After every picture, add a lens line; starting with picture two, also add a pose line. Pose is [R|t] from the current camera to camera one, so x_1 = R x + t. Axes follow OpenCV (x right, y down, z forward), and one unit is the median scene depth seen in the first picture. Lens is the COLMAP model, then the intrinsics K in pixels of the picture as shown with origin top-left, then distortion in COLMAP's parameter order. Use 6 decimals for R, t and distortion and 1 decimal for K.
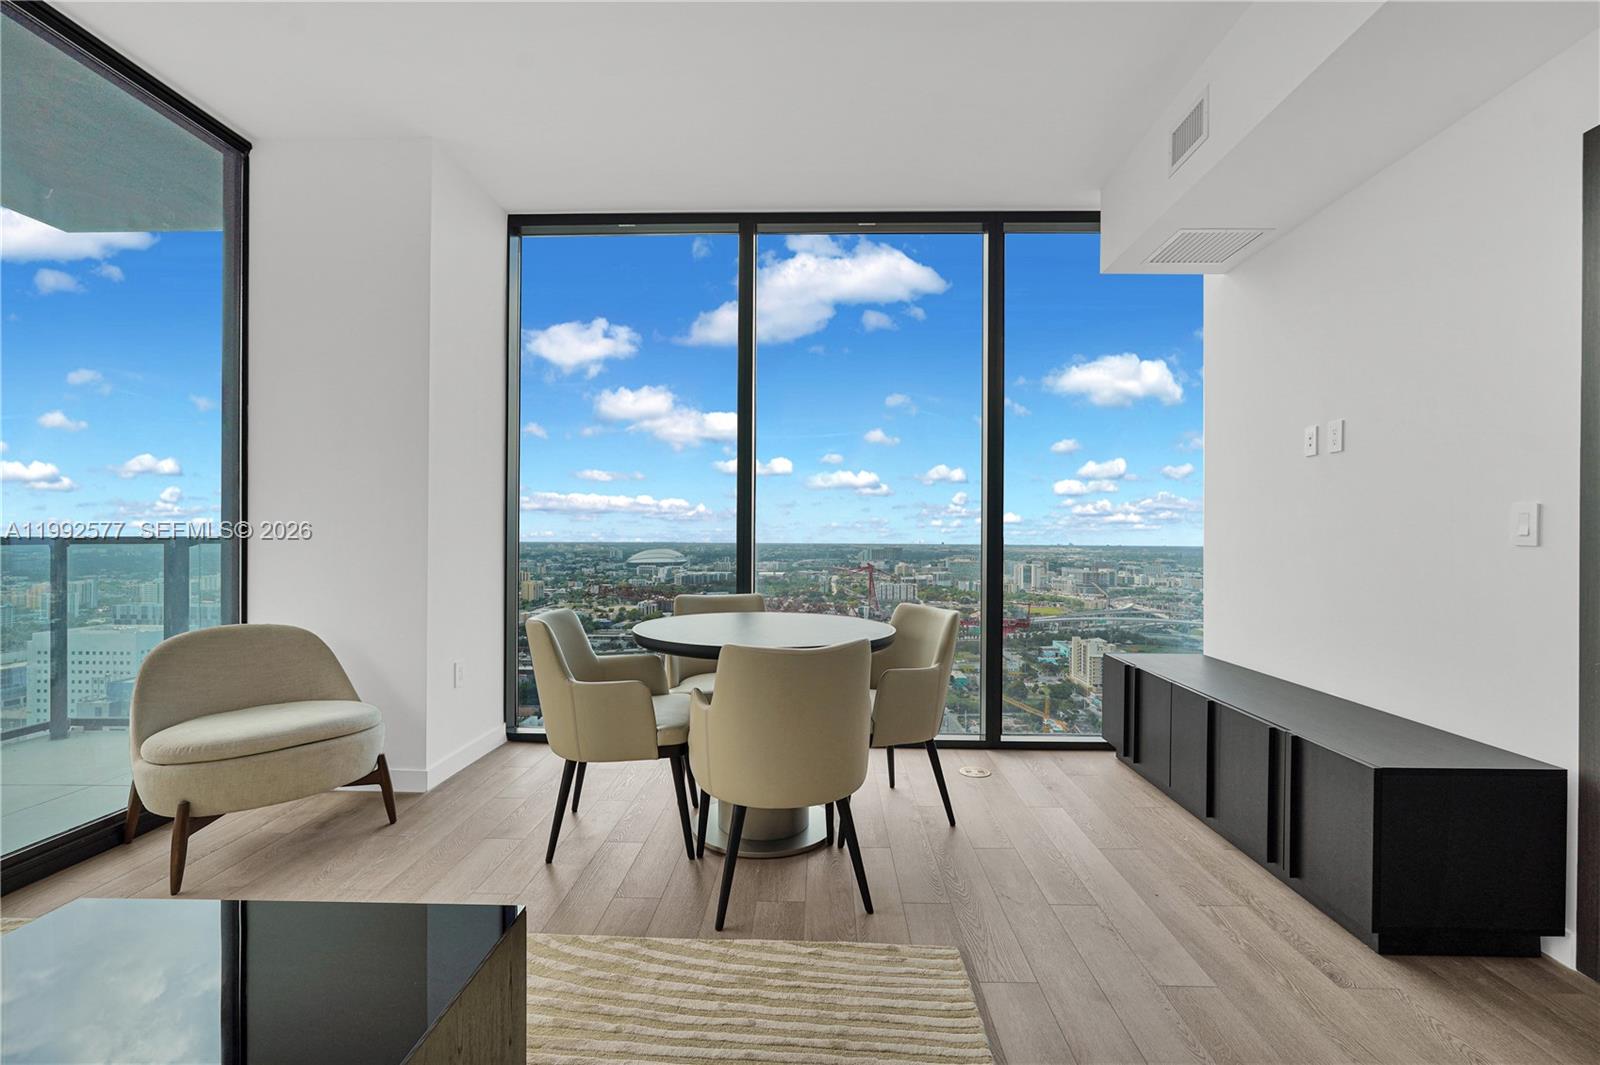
lens RADIAL K [[724.5, 0, 804.7], [0, 724.5, 523.2], [0, 0, 1]] dist [-0.014364, 0.007192]
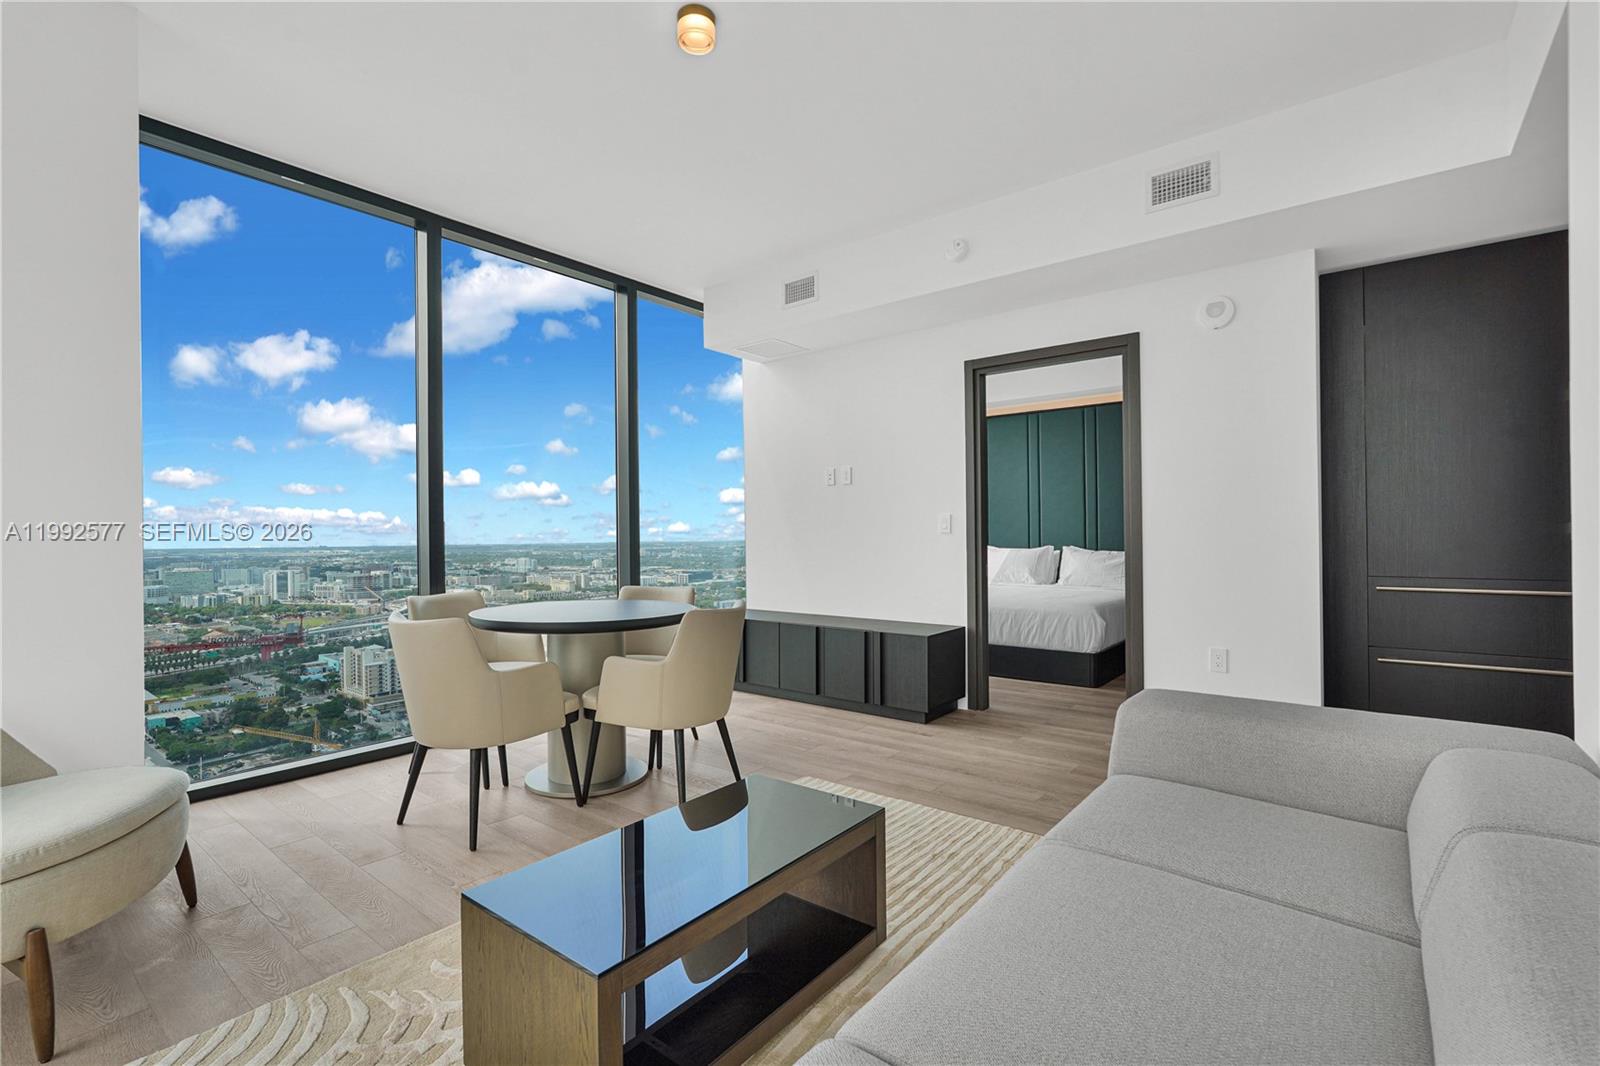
lens RADIAL K [[724.5, 0, 796.0], [0, 724.5, 530.0], [0, 0, 1]] dist [-0.014364, 0.007192]
pose [[0.600562, -0.011018, 0.799502, -0.583166], [0.002413, 0.999925, 0.011968, -0.005908], [-0.799574, -0.005259, 0.600544, 0.002437]]
